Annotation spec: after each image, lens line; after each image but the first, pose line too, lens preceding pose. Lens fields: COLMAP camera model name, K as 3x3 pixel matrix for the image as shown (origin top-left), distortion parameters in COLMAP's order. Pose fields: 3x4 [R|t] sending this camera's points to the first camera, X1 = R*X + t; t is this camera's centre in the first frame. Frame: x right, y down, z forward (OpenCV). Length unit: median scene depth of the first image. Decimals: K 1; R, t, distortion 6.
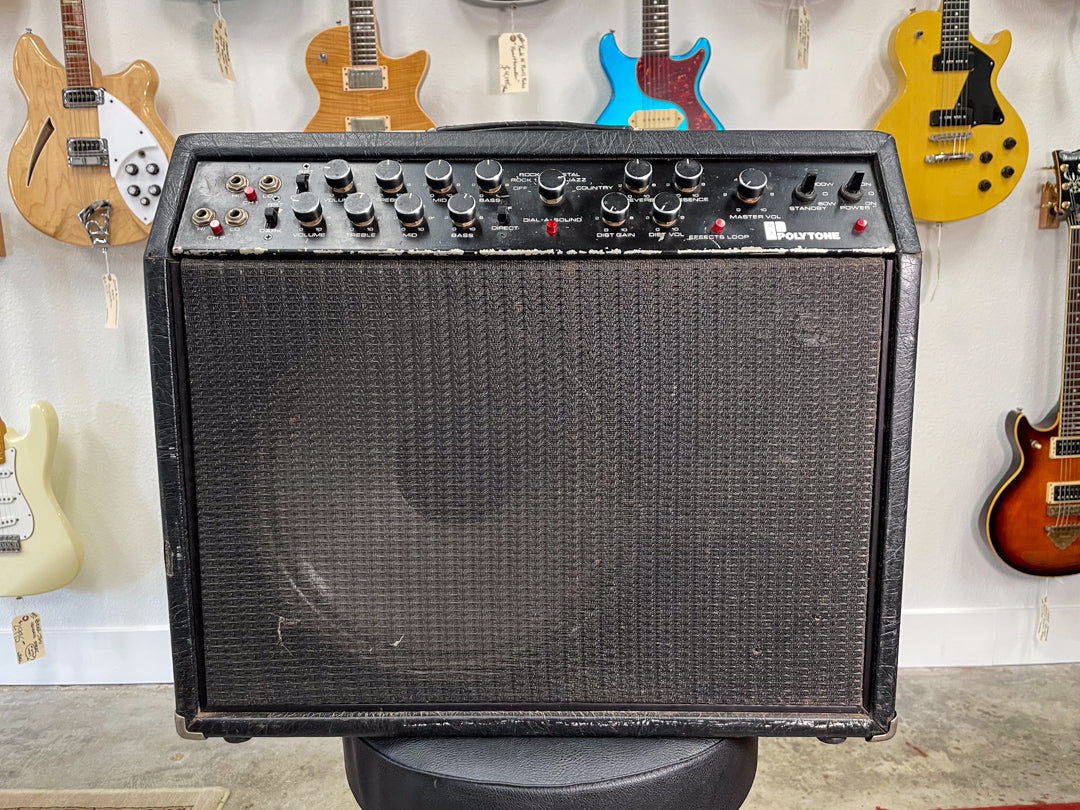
lens RADIAL K [[835.7, 0, 538.7], [0, 835.7, 383.3], [0, 0, 1]] dist [0.078438, -0.113364]
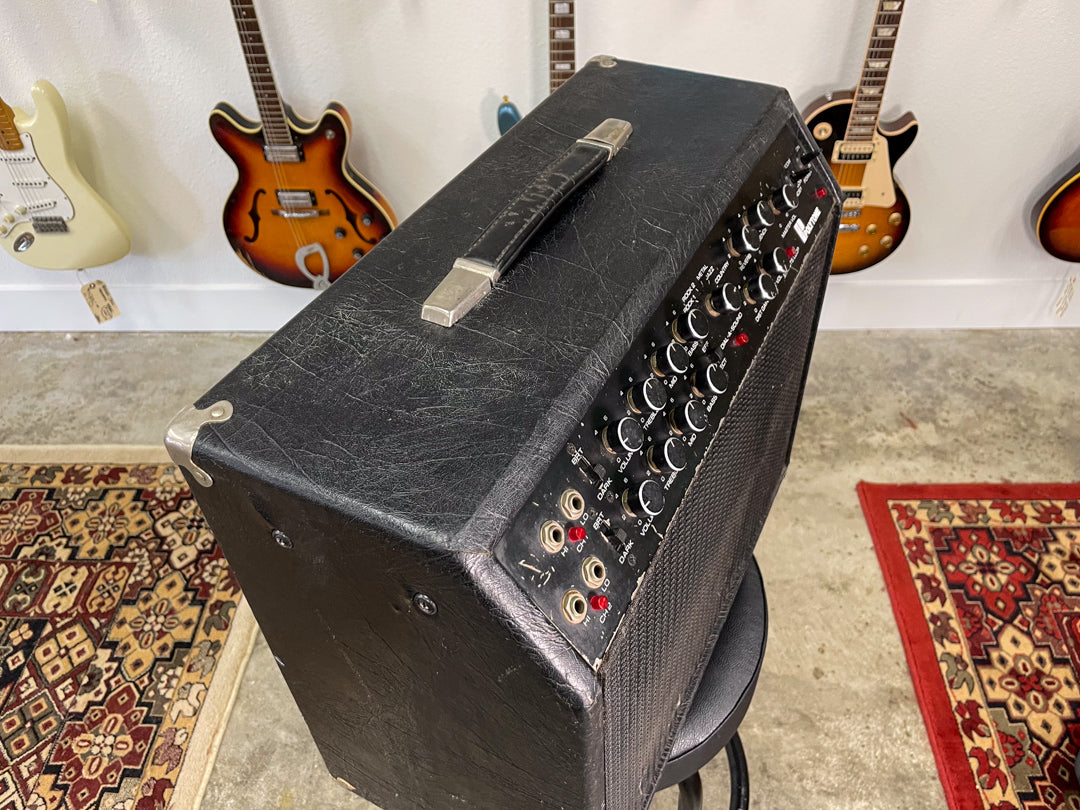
lens RADIAL K [[817.9, 0, 543.7], [0, 817.9, 397.6], [0, 0, 1]] dist [0.077711, -0.119417]
pose [[0.999584, 0.013858, -0.025307, -0.013708], [0.002927, 0.823876, 0.566762, -0.217265], [0.028704, -0.566600, 0.823493, 0.091058]]
